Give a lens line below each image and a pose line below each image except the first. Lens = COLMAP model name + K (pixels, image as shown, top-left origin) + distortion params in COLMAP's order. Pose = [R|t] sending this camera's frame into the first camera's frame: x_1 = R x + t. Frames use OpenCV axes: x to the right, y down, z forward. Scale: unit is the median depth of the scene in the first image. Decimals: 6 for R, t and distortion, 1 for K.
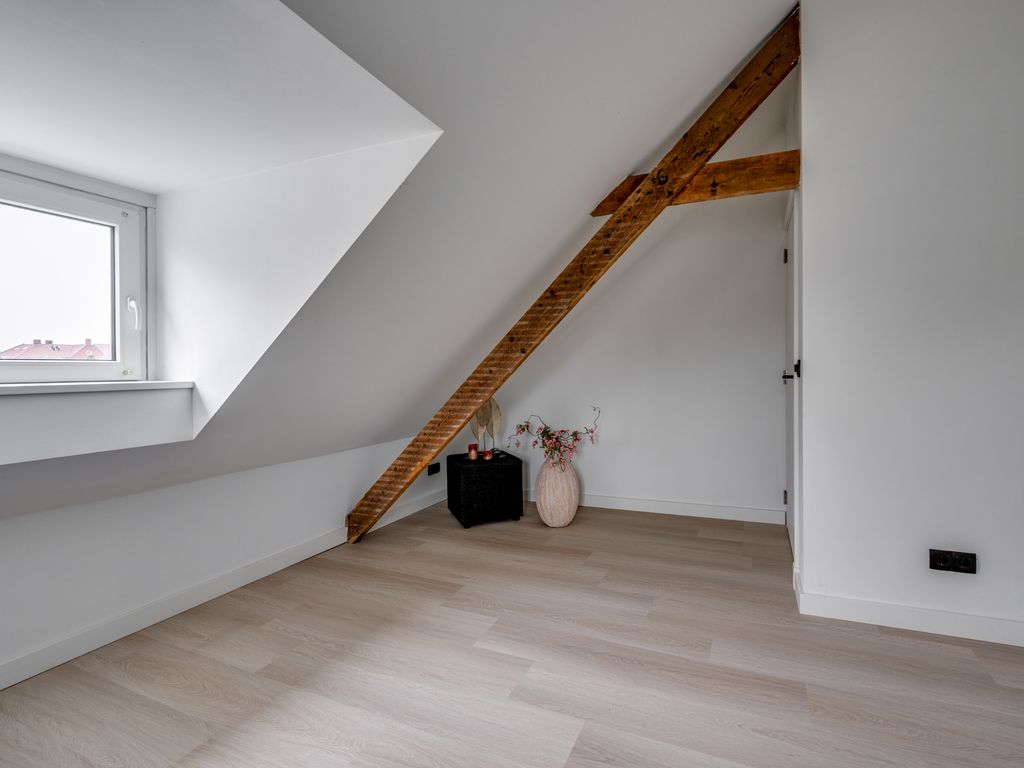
lens RADIAL K [[510.8, 0, 509.3], [0, 510.8, 378.4], [0, 0, 1]] dist [-0.002199, -0.001986]
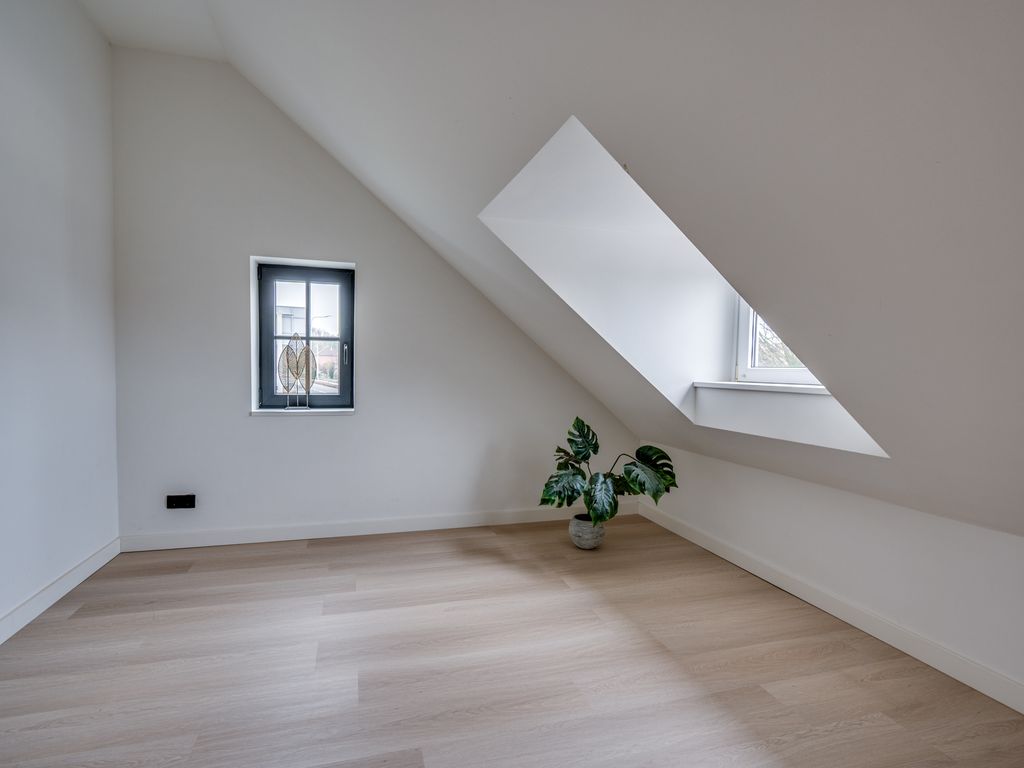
lens RADIAL K [[510.8, 0, 507.0], [0, 510.8, 386.8], [0, 0, 1]] dist [-0.002199, -0.001986]
pose [[-0.744999, 0.022866, -0.666673, 0.478490], [-0.011219, 0.998841, 0.046795, -0.030222], [0.666971, 0.042342, -0.743880, 1.333929]]
